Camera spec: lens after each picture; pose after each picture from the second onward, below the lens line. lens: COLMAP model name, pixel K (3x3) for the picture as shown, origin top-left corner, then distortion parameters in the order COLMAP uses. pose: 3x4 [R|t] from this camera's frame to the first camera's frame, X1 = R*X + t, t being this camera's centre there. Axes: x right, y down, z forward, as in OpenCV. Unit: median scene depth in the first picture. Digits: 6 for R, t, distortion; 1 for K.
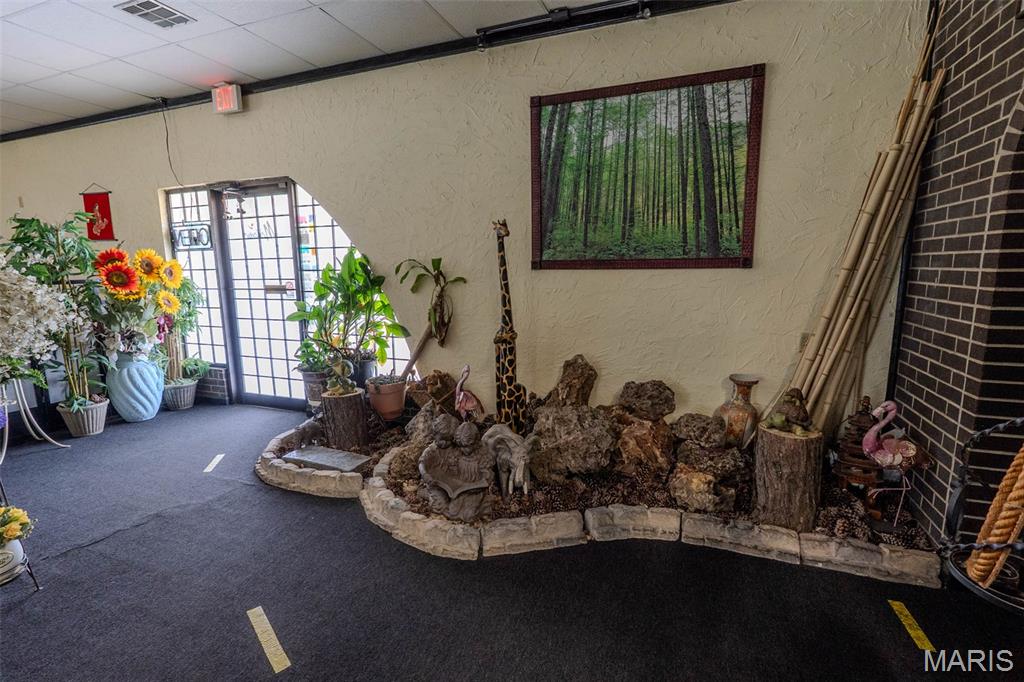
lens RADIAL K [[469.6, 0, 511.4], [0, 469.6, 339.0], [0, 0, 1]] dist [-0.004538, -0.000586]
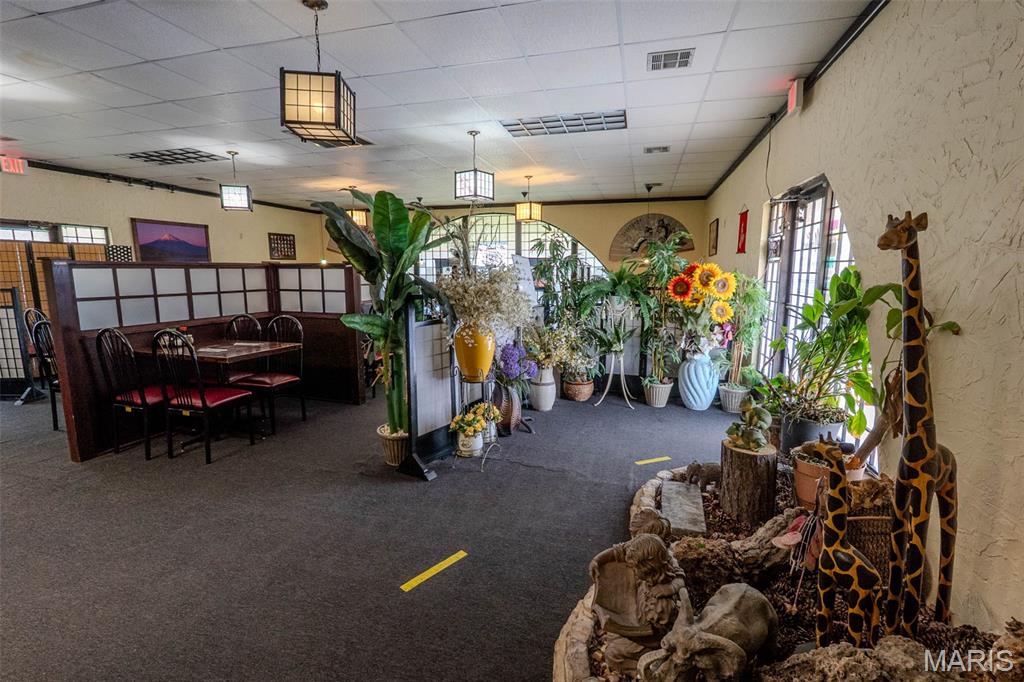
lens RADIAL K [[469.6, 0, 511.4], [0, 469.6, 339.0], [0, 0, 1]] dist [-0.004538, -0.000586]
pose [[0.100409, 0.160455, -0.981923, 0.317273], [-0.157630, 0.977011, 0.143533, -0.103771], [0.982380, 0.140368, 0.123393, 0.430399]]
